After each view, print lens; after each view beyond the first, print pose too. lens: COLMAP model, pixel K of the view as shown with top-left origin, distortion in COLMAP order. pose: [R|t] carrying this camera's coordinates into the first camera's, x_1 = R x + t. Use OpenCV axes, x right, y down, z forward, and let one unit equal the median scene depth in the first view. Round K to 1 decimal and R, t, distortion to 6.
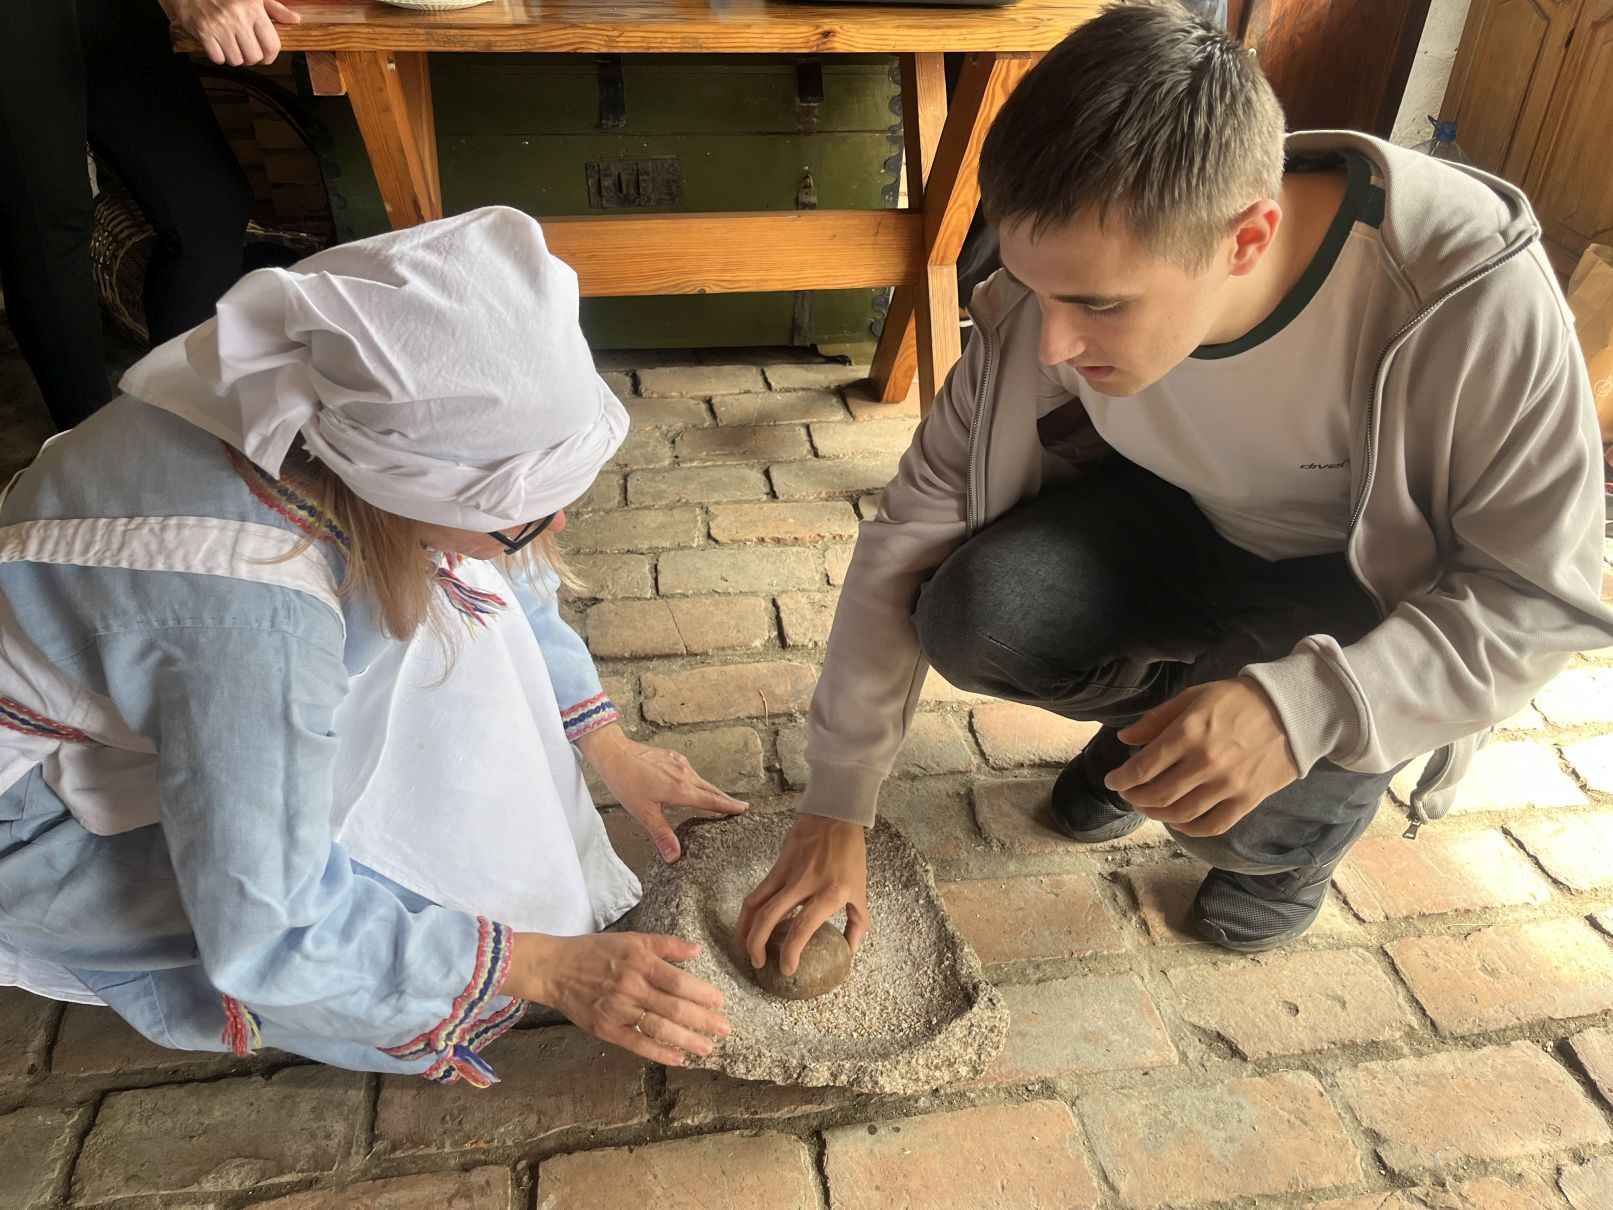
lens RADIAL K [[1222.9, 0, 815.3], [0, 1222.9, 629.1], [0, 0, 1]] dist [0.062540, -0.090439]
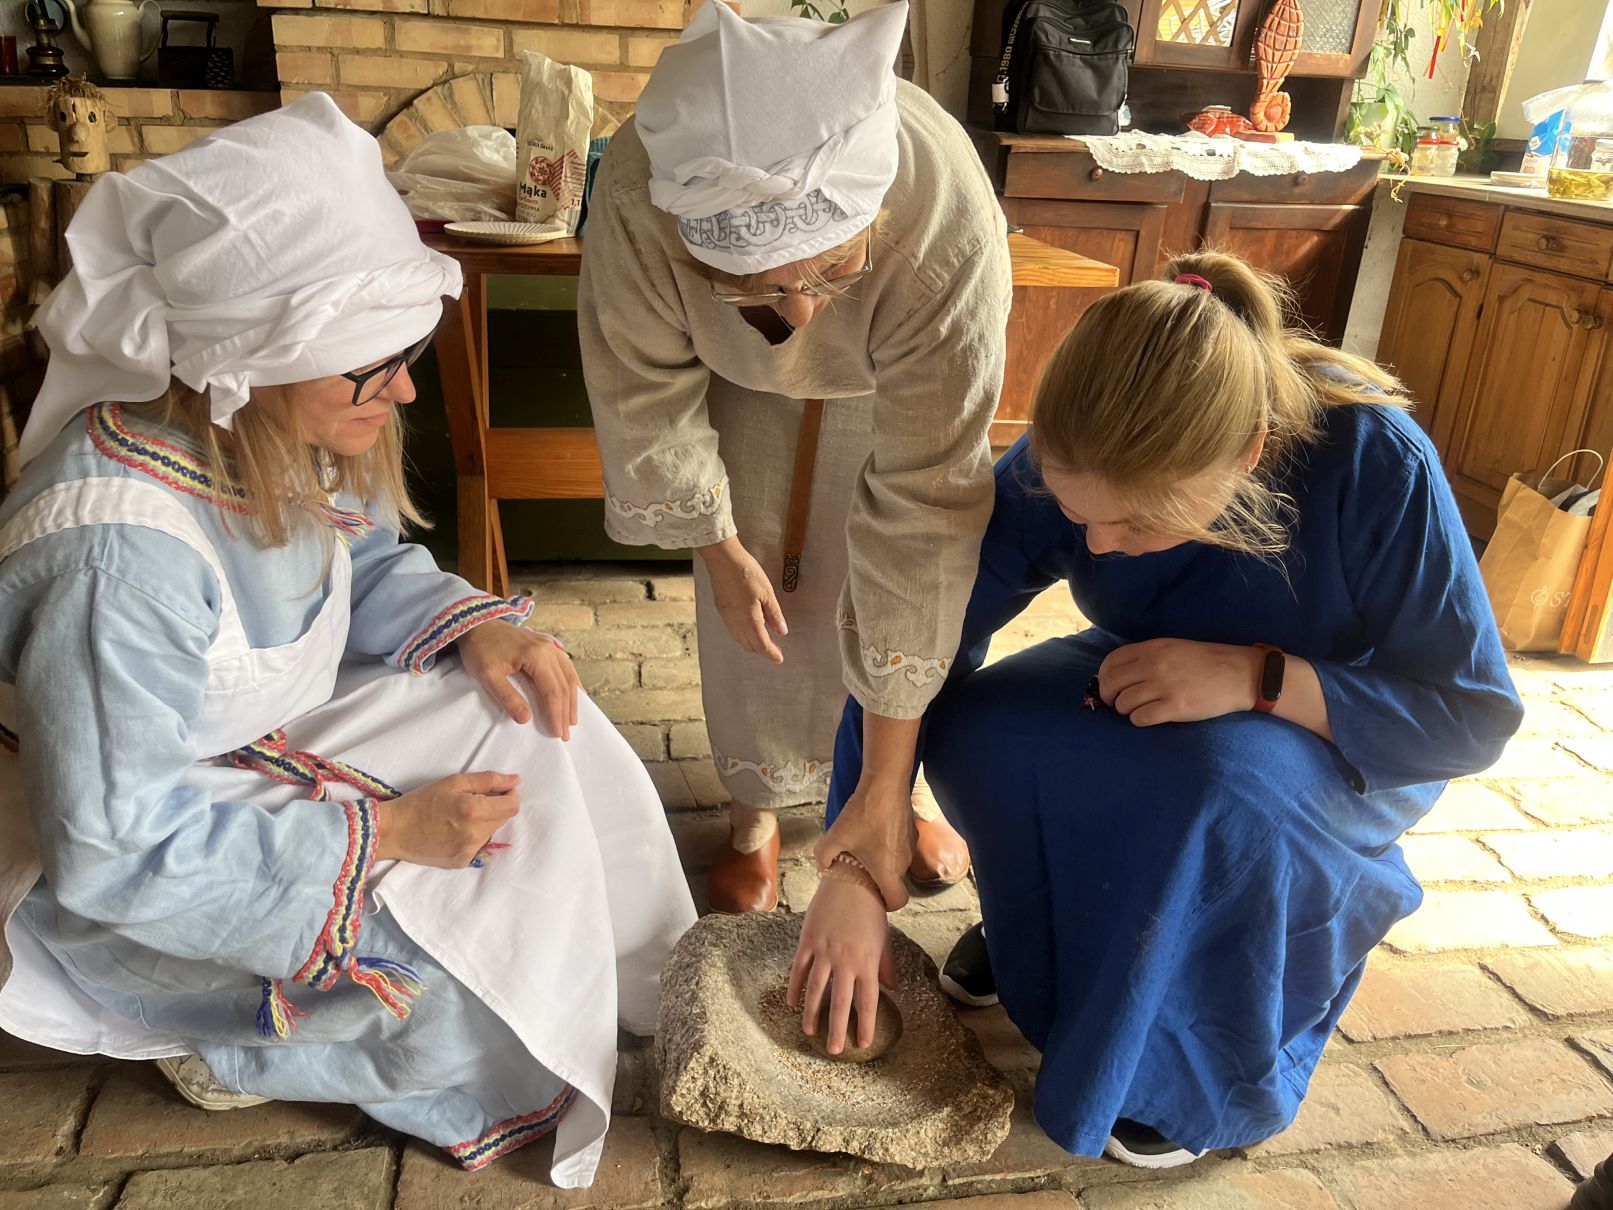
lens RADIAL K [[1222.9, 0, 811.3], [0, 1222.9, 606.7], [0, 0, 1]] dist [0.062540, -0.090439]
pose [[0.999928, 0.010218, 0.006341, -0.022203], [-0.008419, 0.971333, -0.237573, 0.148354], [-0.008587, 0.237502, 0.971349, -0.099952]]
